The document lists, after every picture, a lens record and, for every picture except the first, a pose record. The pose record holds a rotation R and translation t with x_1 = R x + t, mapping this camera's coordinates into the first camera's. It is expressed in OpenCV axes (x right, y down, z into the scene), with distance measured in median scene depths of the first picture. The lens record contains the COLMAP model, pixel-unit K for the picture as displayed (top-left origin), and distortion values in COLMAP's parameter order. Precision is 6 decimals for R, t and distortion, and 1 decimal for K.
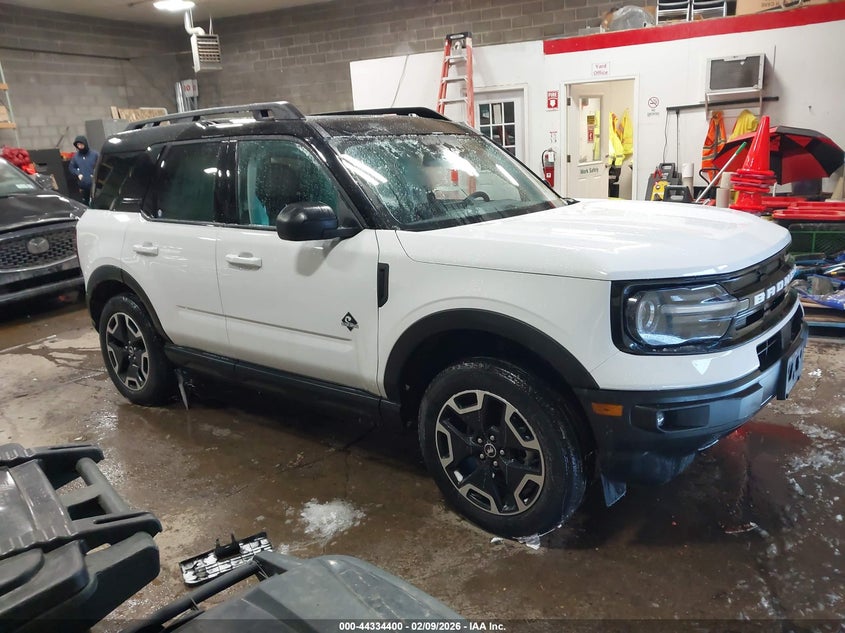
lens RADIAL K [[686.2, 0, 422.5], [0, 686.2, 316.5], [0, 0, 1]] dist [-0.031634, -0.001205]
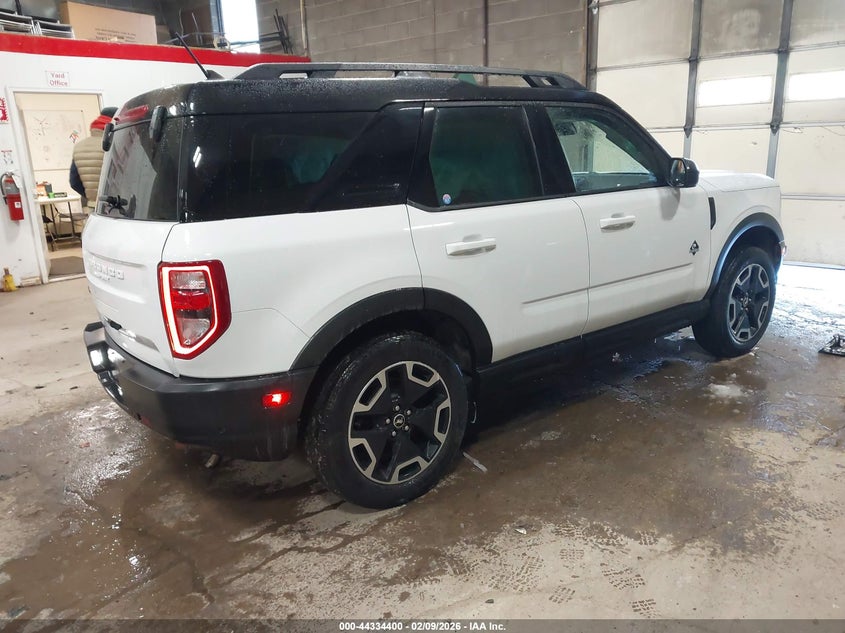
lens RADIAL K [[686.2, 0, 422.5], [0, 686.2, 316.5], [0, 0, 1]] dist [-0.031634, -0.001205]
pose [[0.245205, -0.201933, 0.948208, -1.110651], [0.271646, 0.953198, 0.132748, -0.135110], [-0.930636, 0.225026, 0.288583, 0.841262]]
